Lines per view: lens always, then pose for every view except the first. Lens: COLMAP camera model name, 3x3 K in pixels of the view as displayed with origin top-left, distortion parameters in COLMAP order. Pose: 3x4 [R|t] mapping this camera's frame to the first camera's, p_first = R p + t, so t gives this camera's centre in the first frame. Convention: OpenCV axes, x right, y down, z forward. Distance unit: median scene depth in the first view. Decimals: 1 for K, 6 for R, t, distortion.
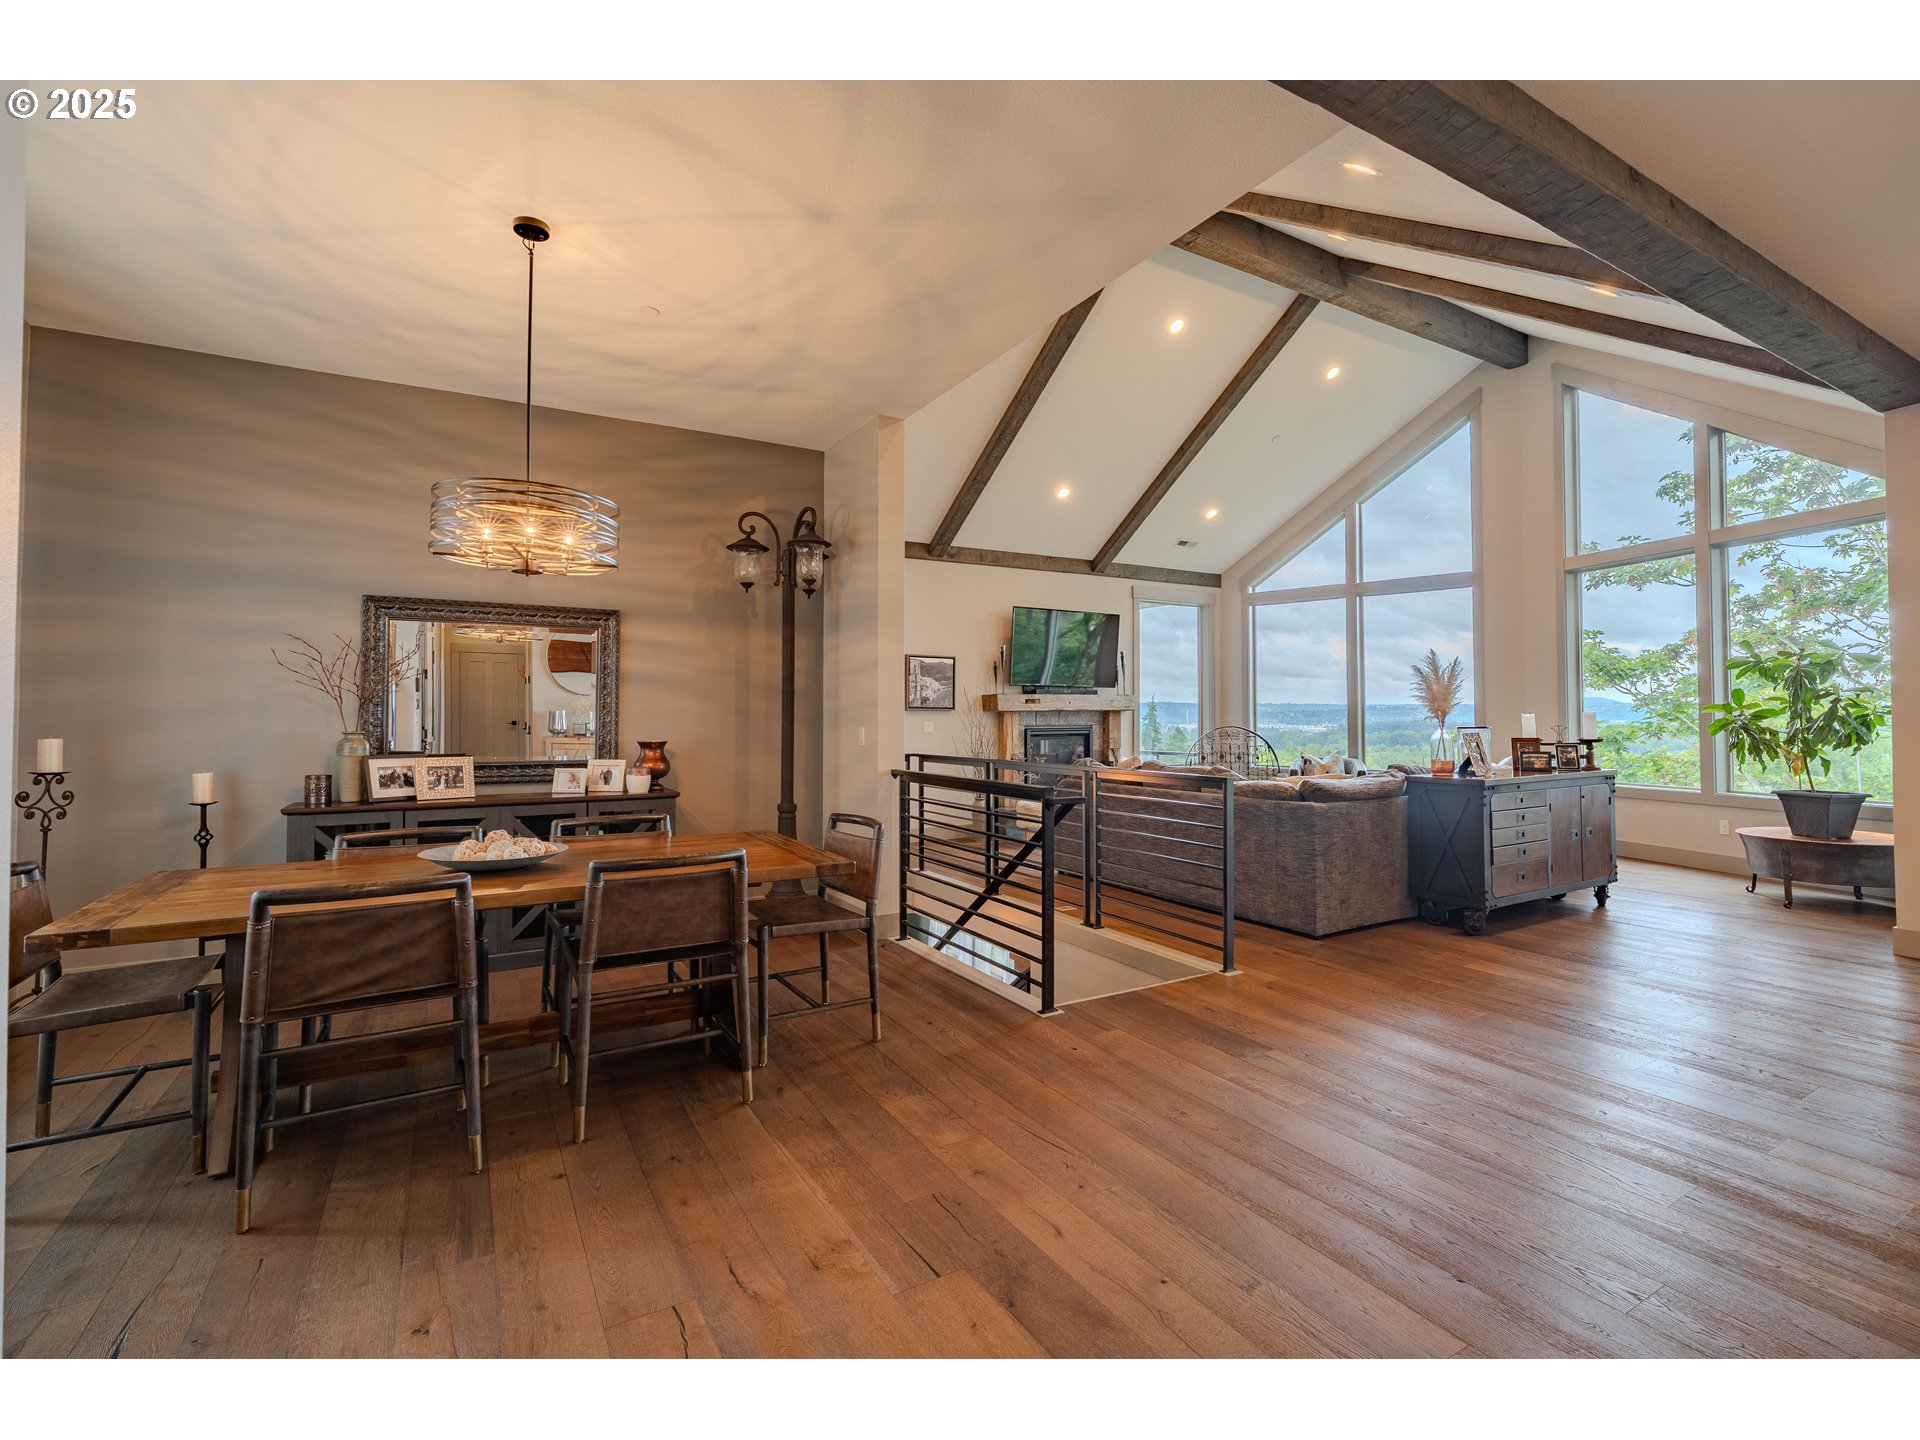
lens RADIAL K [[869.5, 0, 962.8], [0, 869.5, 700.9], [0, 0, 1]] dist [-0.005390, 0.000594]
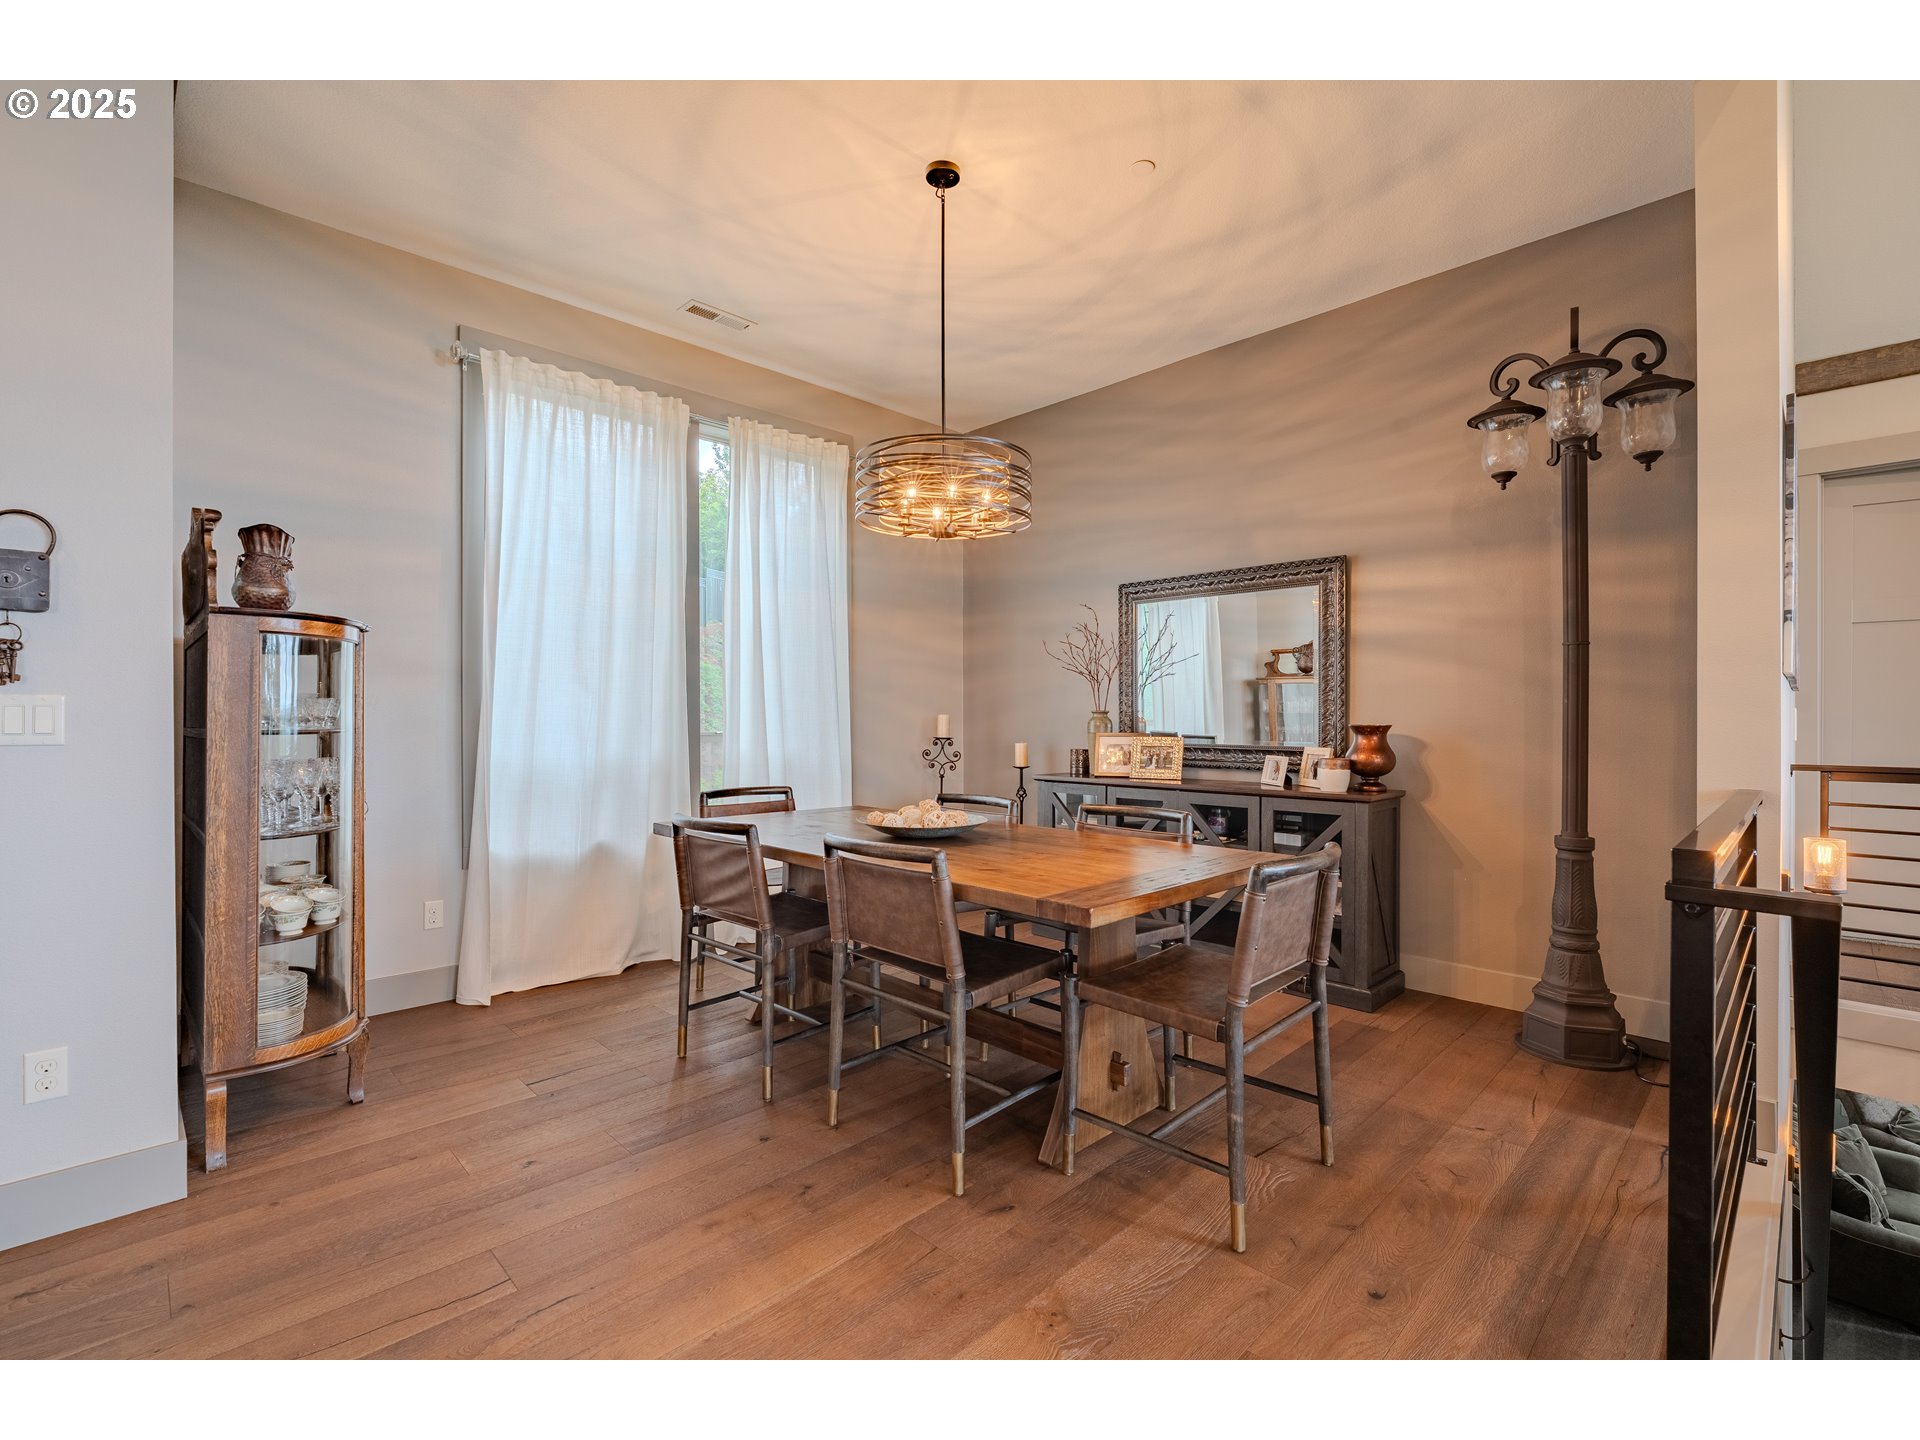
lens RADIAL K [[869.5, 0, 956.9], [0, 869.5, 724.2], [0, 0, 1]] dist [-0.005390, 0.000594]
pose [[0.238977, 0.008928, -0.970984, 0.300774], [0.017130, 0.999763, 0.013409, 0.032364], [0.970874, -0.019837, 0.238767, 0.532830]]
